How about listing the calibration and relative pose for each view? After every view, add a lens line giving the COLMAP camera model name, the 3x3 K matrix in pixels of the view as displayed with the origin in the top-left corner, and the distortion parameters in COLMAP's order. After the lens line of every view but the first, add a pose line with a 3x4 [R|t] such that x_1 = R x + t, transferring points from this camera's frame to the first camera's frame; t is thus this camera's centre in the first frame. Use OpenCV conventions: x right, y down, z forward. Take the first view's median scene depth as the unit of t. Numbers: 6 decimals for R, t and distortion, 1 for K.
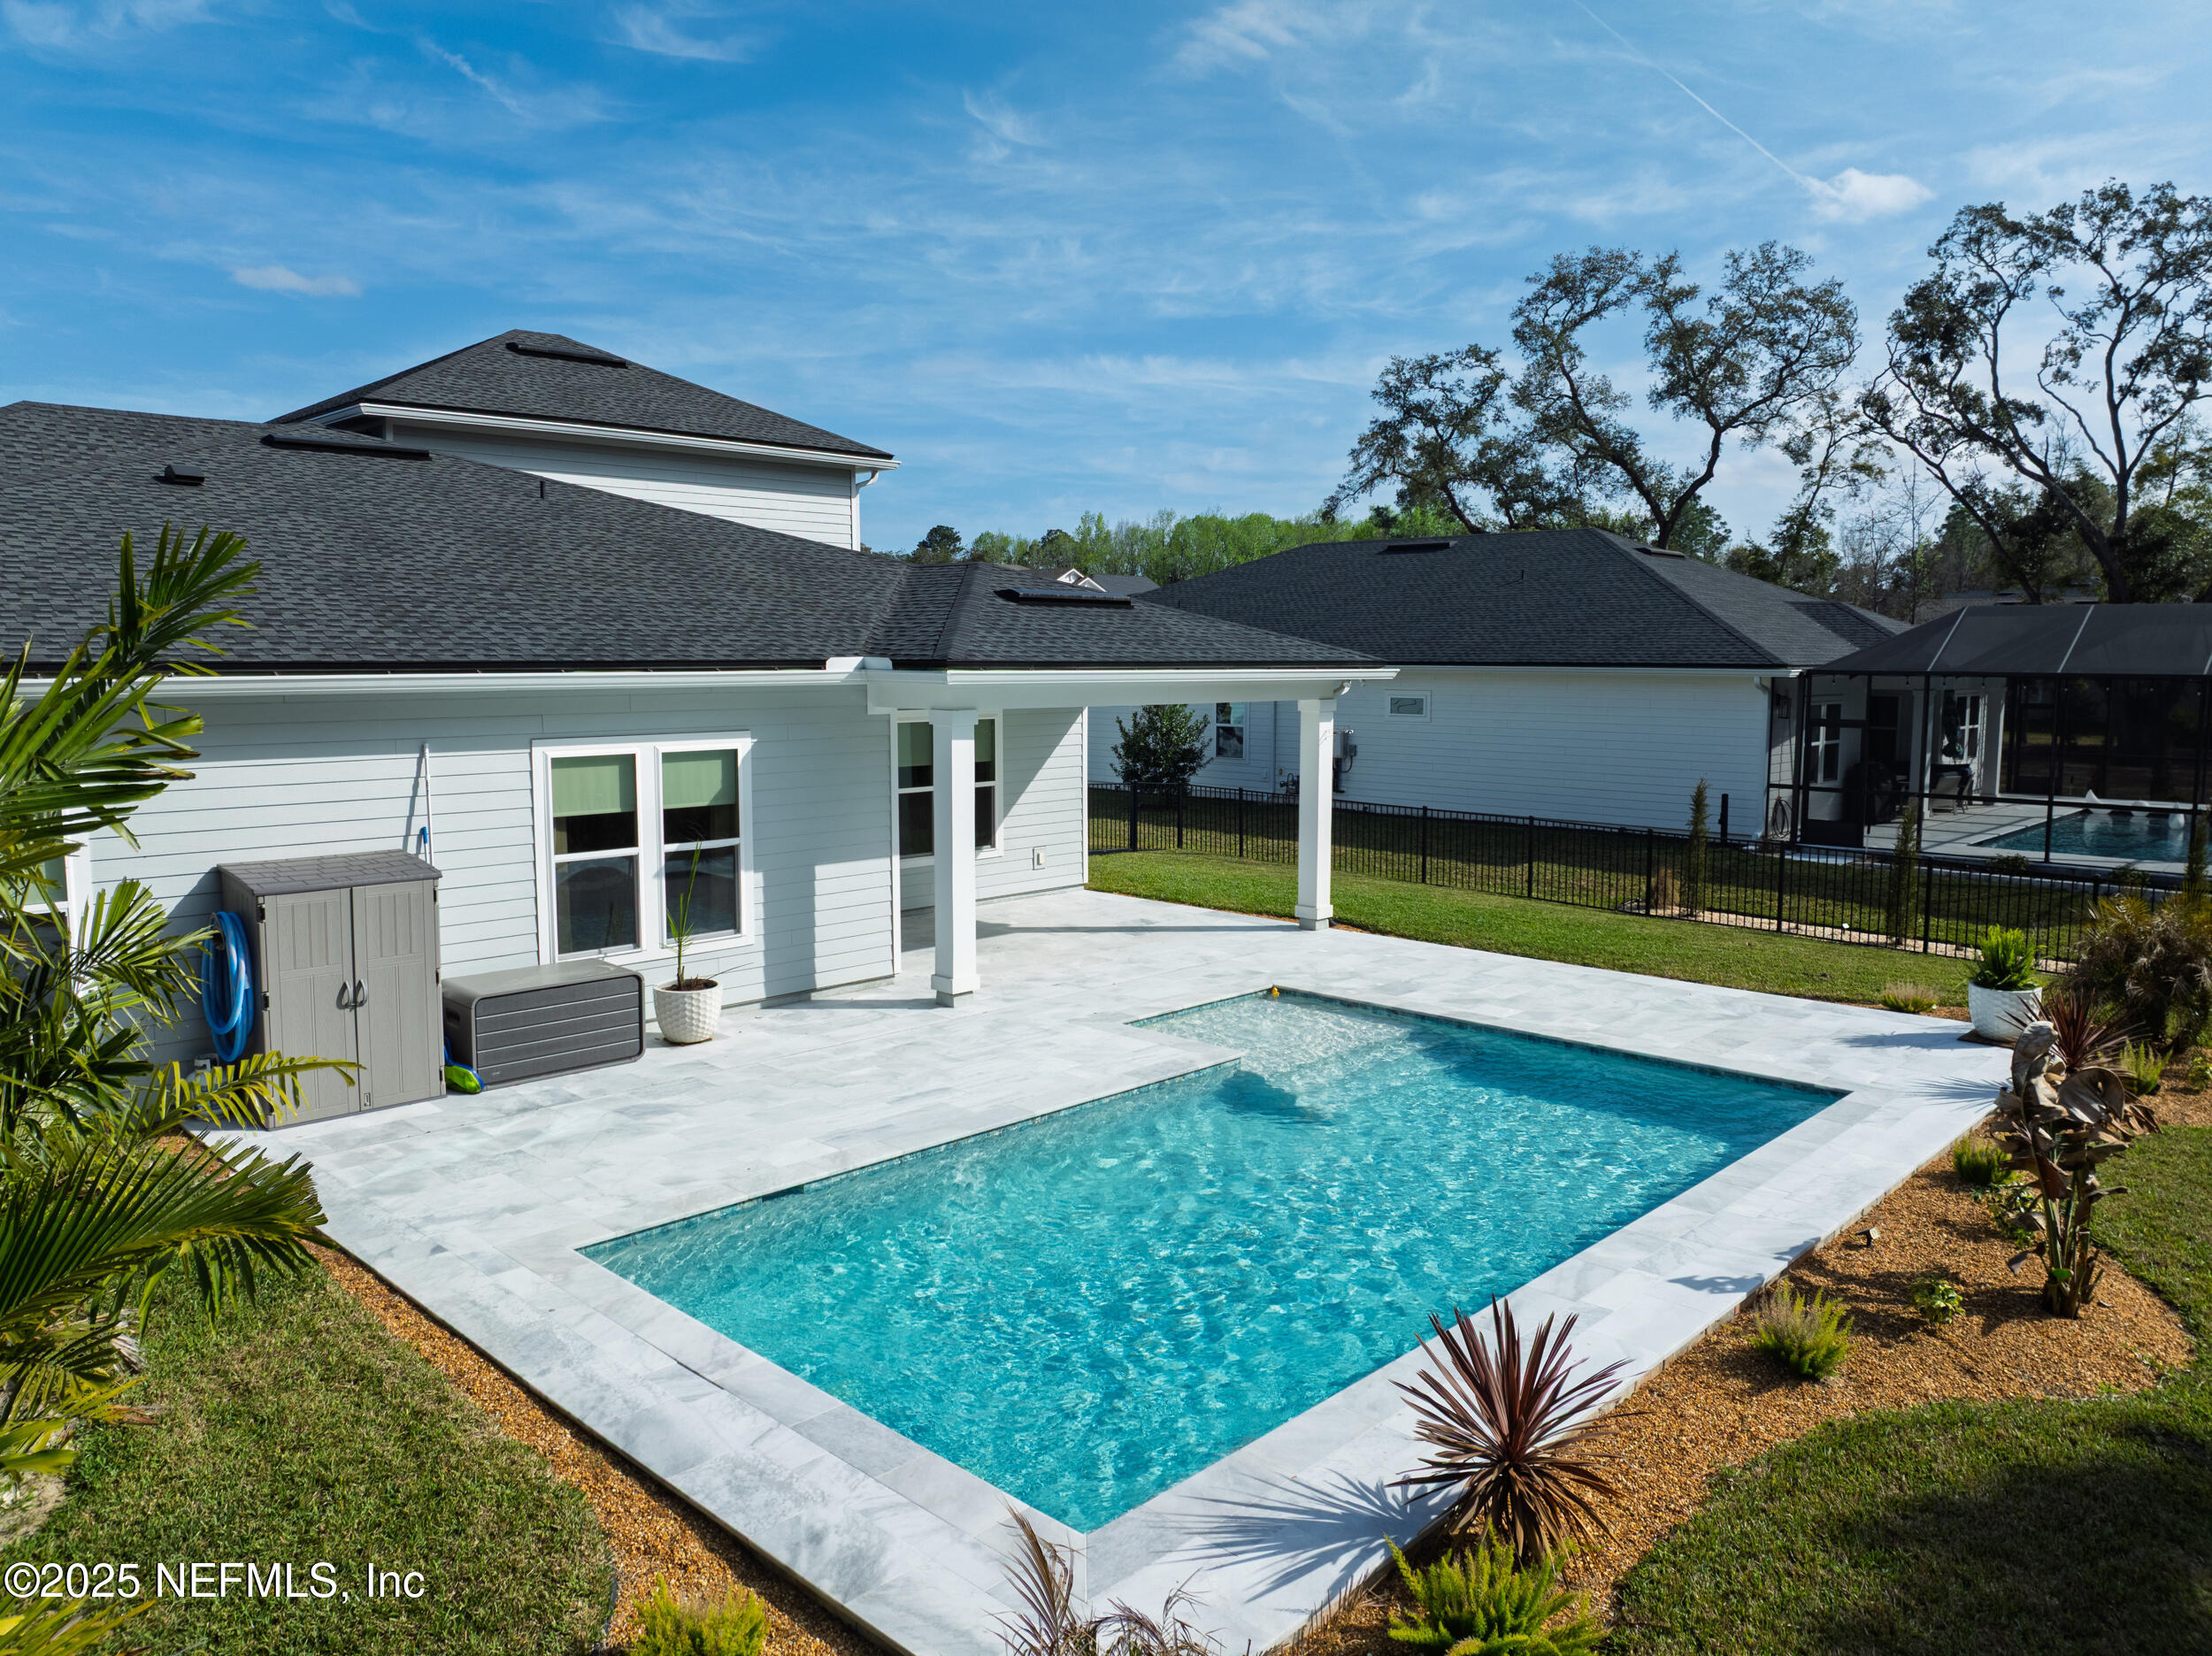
lens RADIAL K [[1557.0, 0, 1100.1], [0, 1557.0, 813.8], [0, 0, 1]] dist [-0.042554, 0.005650]
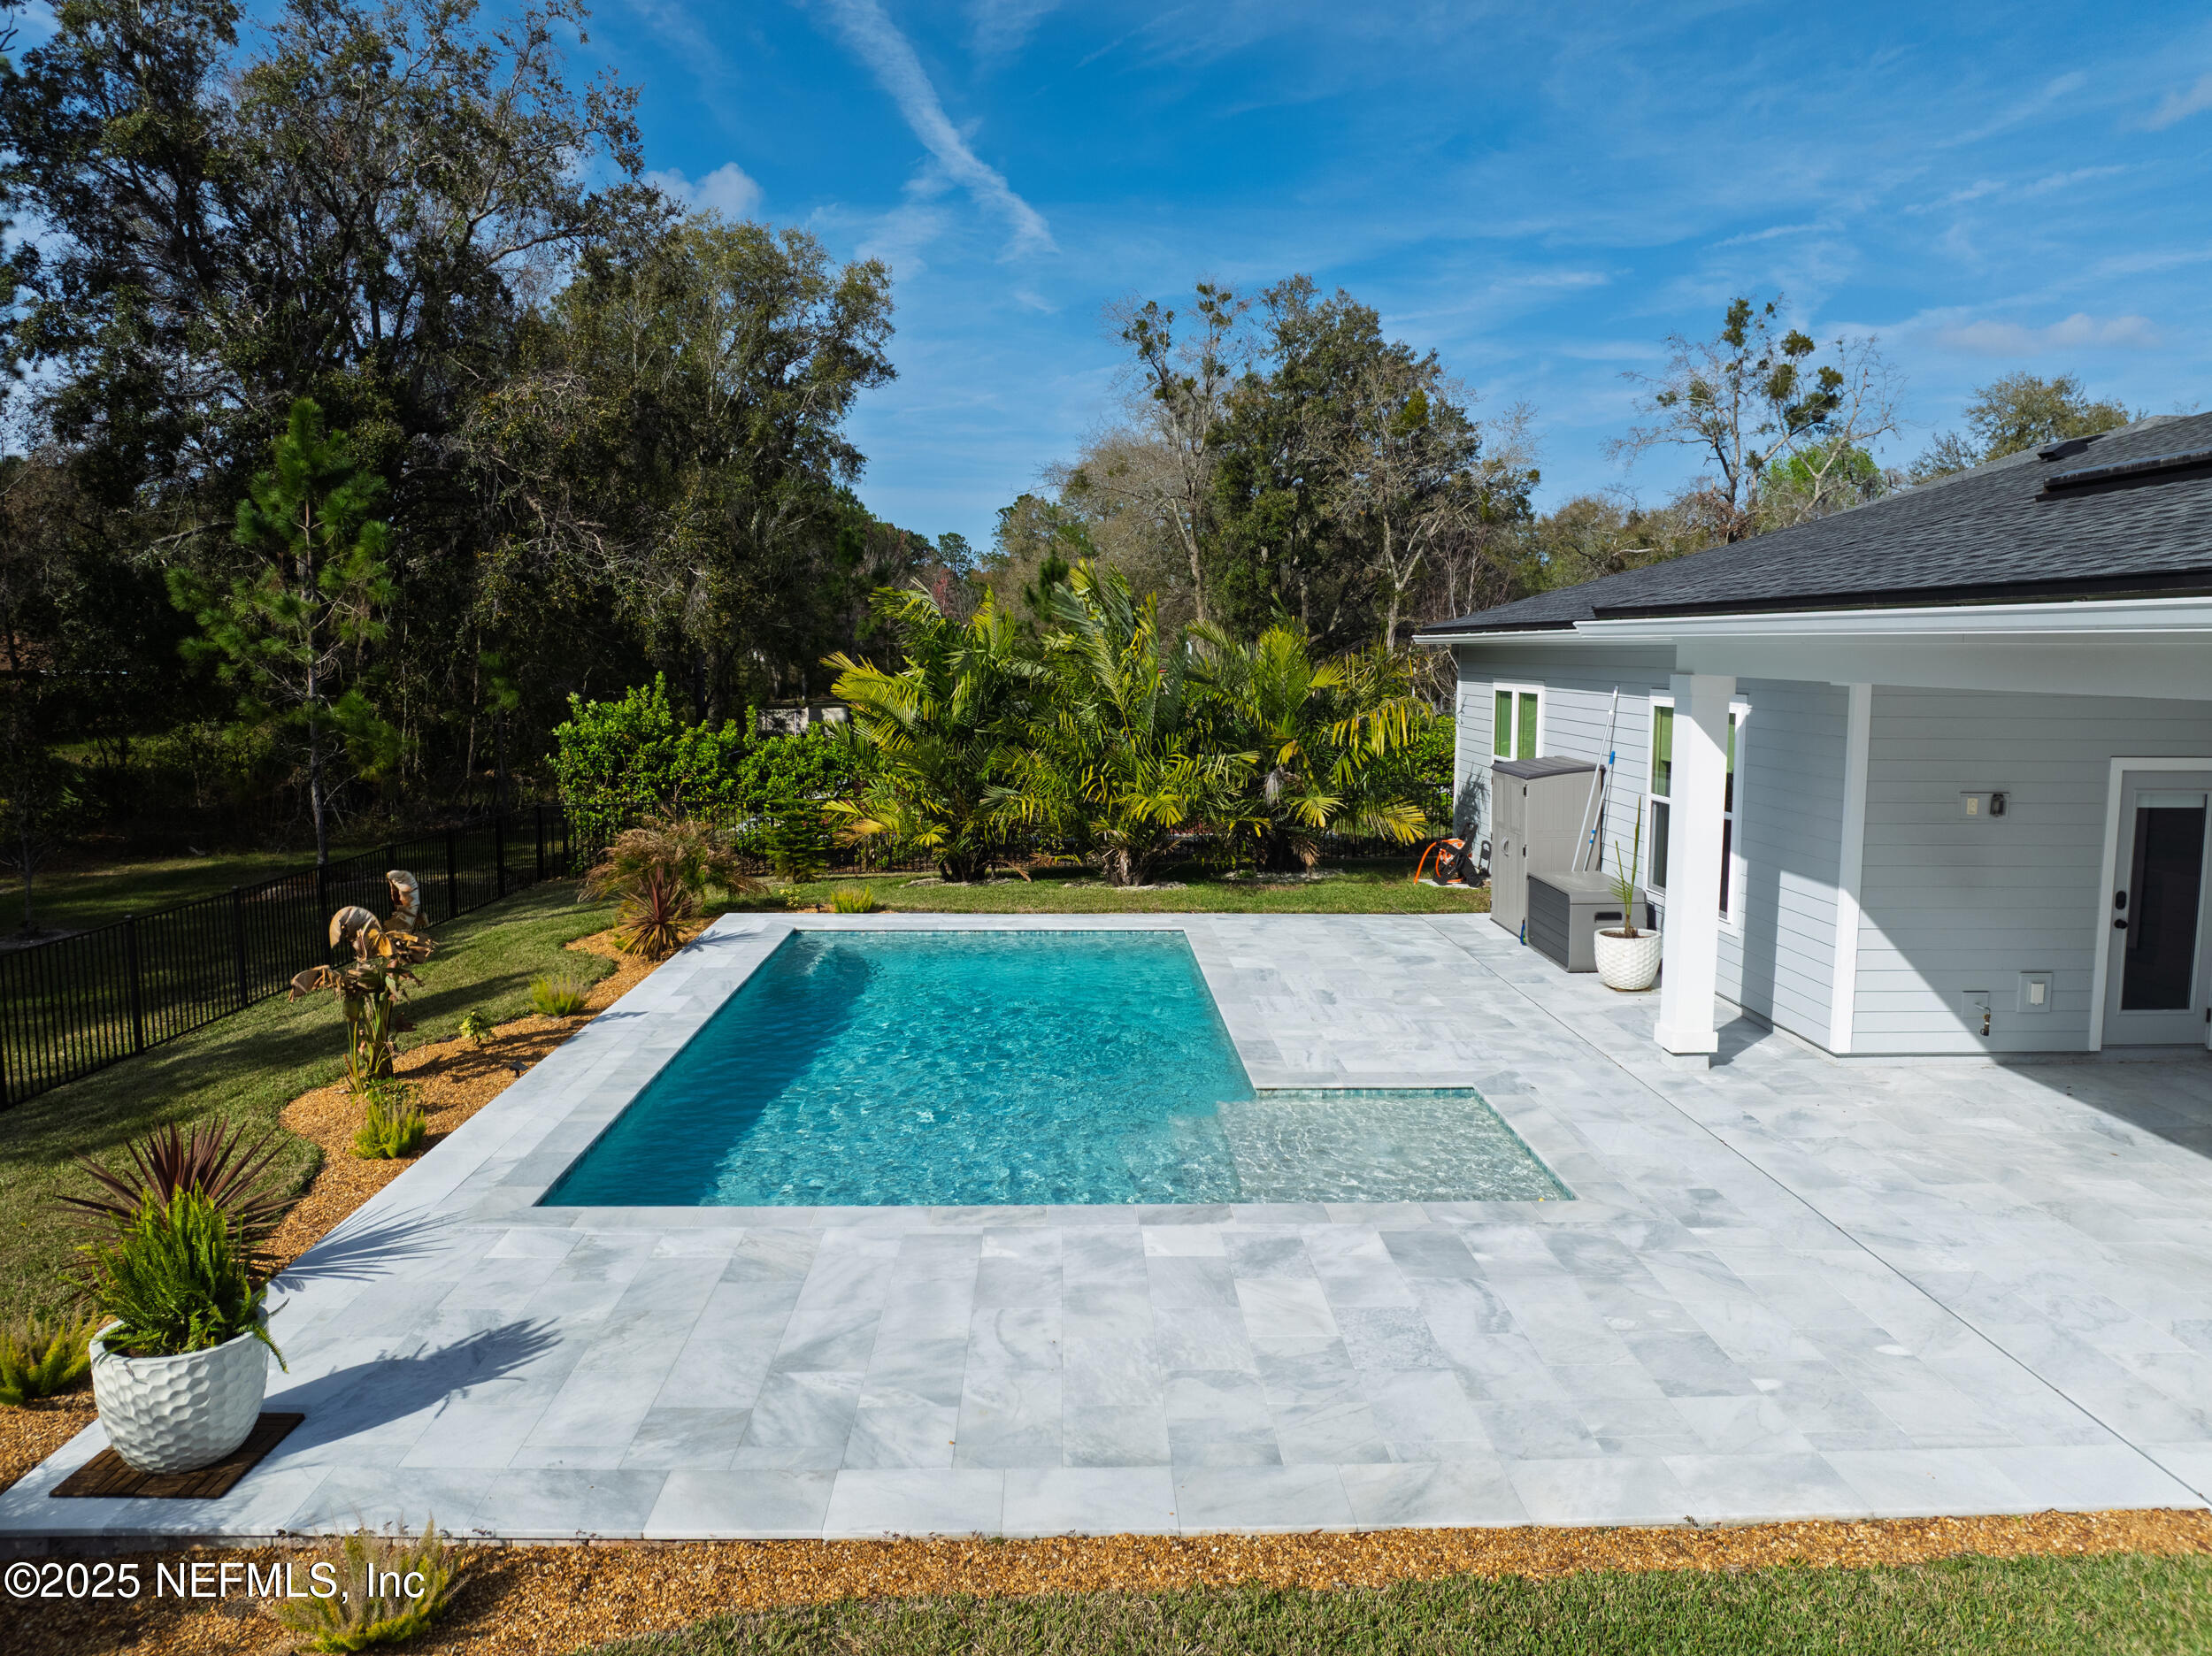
lens RADIAL K [[1557.0, 0, 1106.4], [0, 1557.0, 825.1], [0, 0, 1]] dist [-0.042554, 0.005650]
pose [[-0.692726, 0.075009, -0.717290, 0.684381], [-0.081419, 0.980085, 0.181120, -0.114290], [0.716591, 0.183868, -0.672823, 1.396482]]
